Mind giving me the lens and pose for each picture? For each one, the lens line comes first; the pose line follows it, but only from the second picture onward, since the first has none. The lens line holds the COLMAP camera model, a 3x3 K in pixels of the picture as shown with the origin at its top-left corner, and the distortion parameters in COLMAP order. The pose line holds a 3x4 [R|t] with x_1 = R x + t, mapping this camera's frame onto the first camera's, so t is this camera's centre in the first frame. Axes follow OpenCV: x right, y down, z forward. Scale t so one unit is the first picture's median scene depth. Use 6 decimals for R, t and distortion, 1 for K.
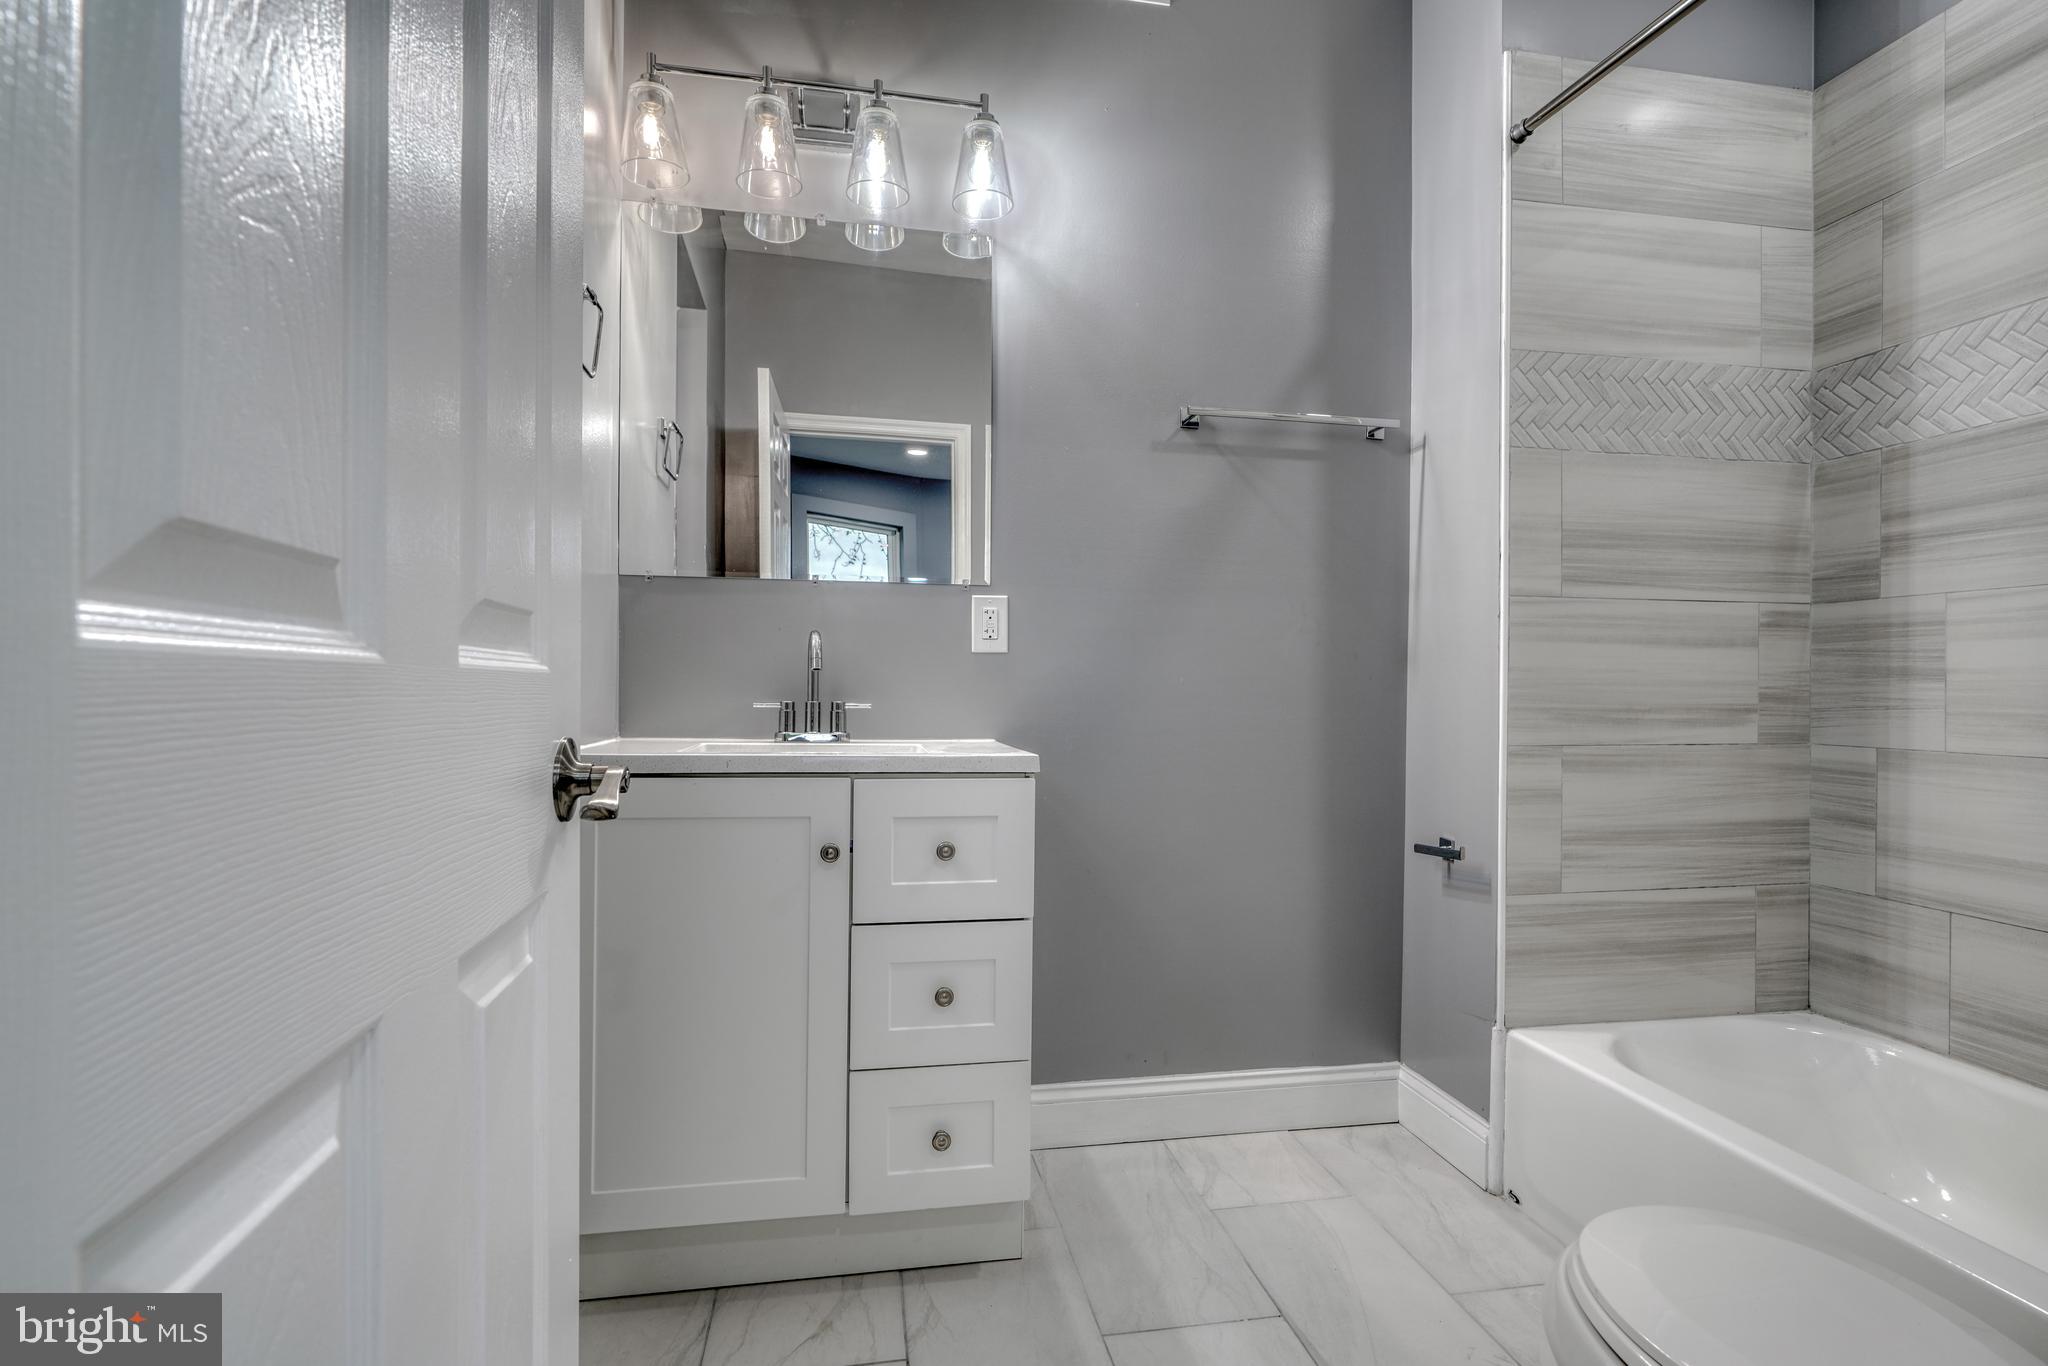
lens RADIAL K [[933.6, 0, 1024.2], [0, 933.6, 673.0], [0, 0, 1]] dist [-0.012247, 0.006696]
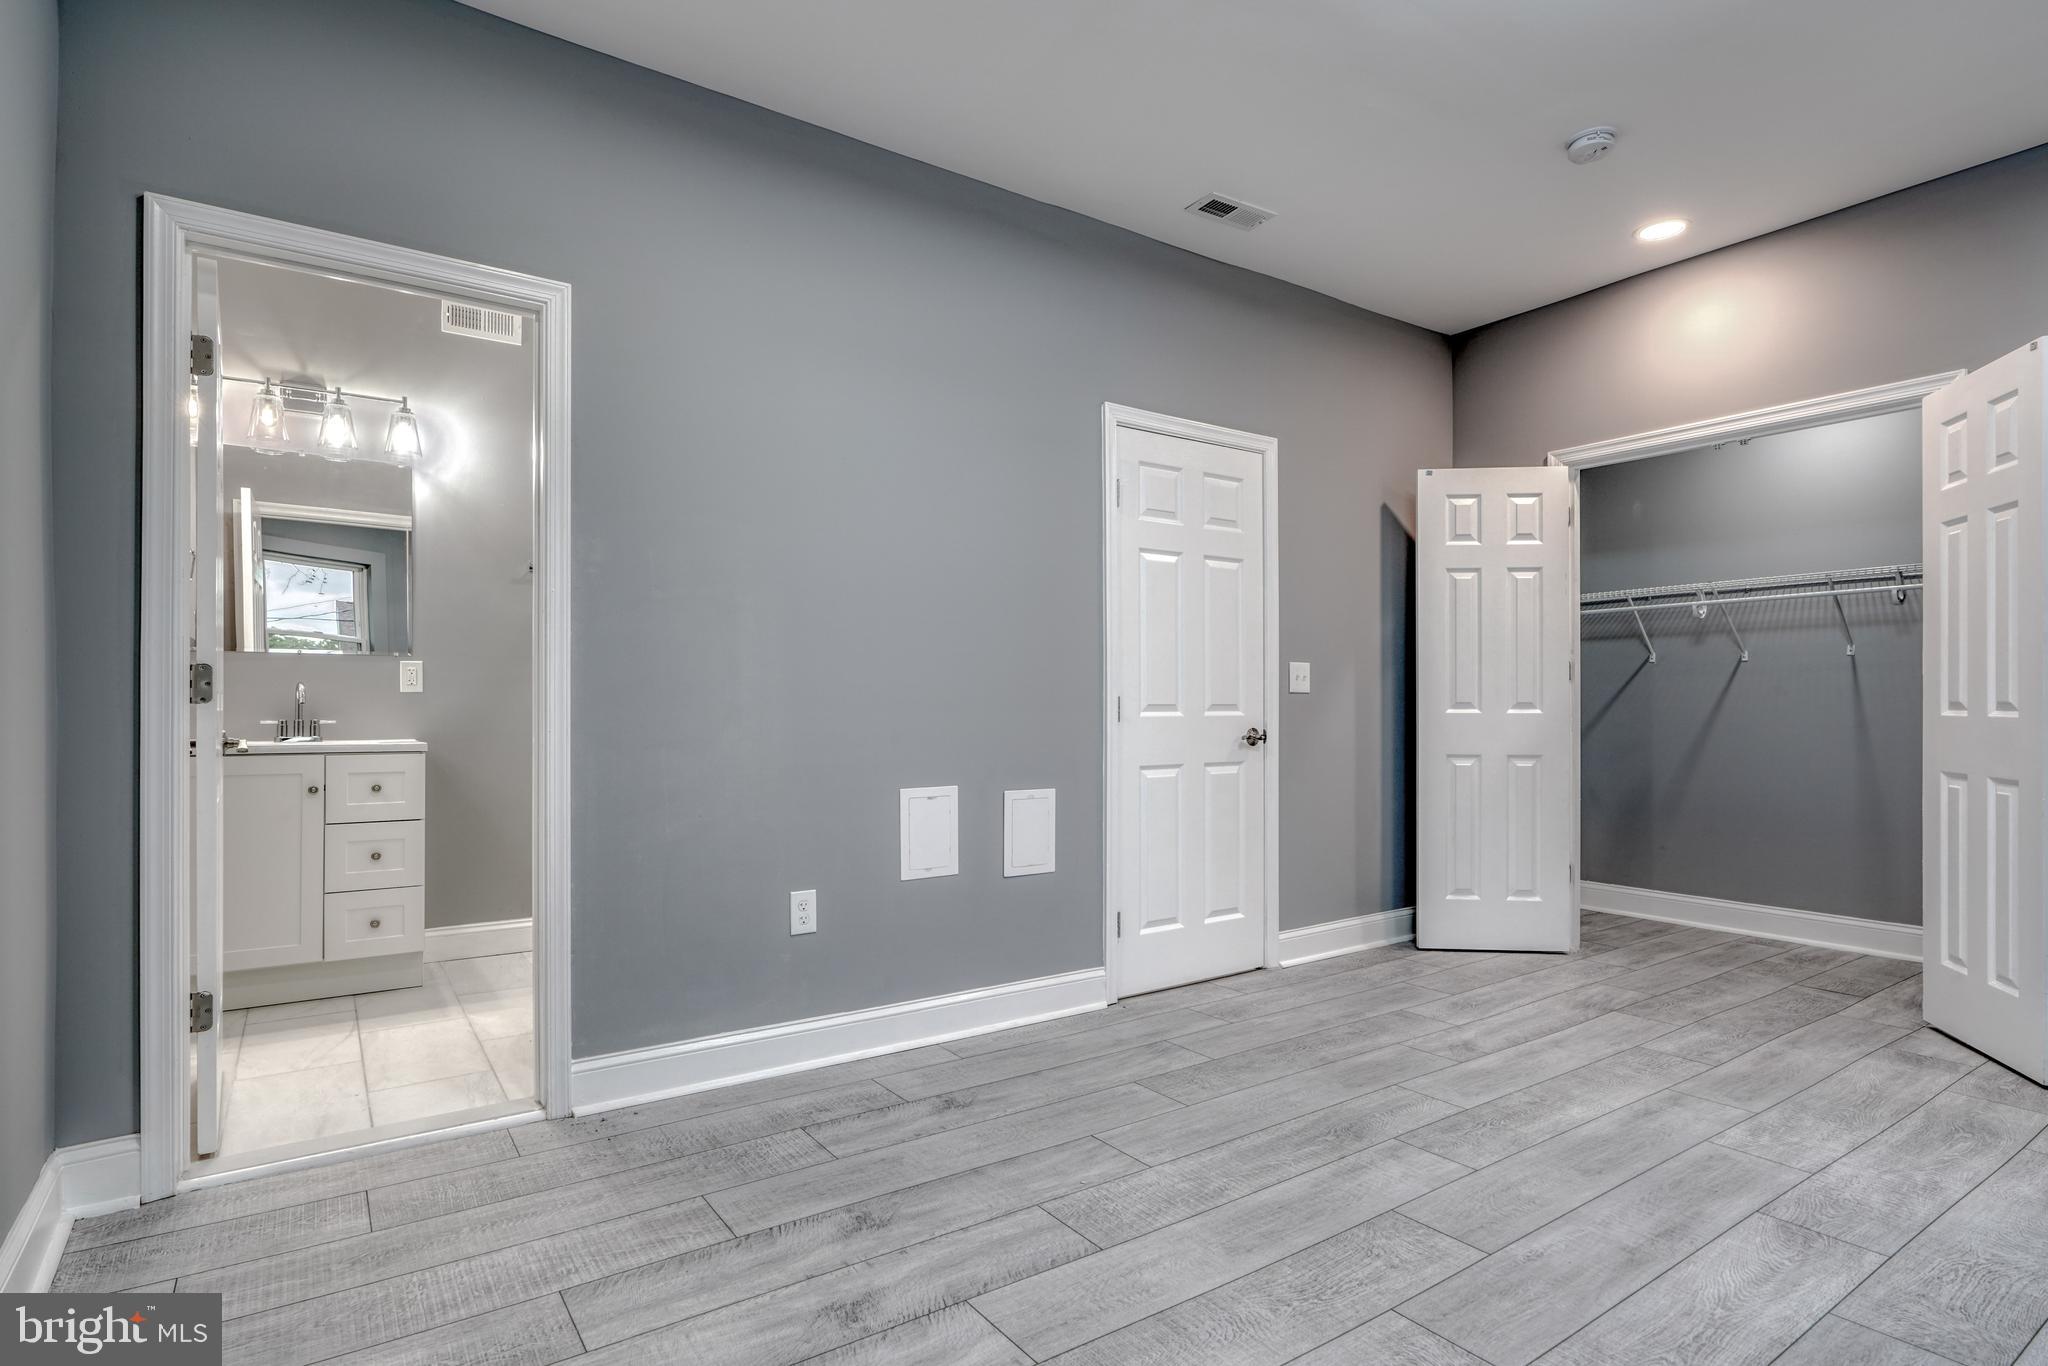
lens RADIAL K [[1039.5, 0, 1017.9], [0, 1039.5, 699.5], [0, 0, 1]] dist [-0.005310, -0.000385]
pose [[0.914506, -0.003160, 0.404559, 0.247585], [-0.001613, 0.999933, 0.011456, -0.035909], [-0.404569, -0.011129, 0.914440, -1.465629]]
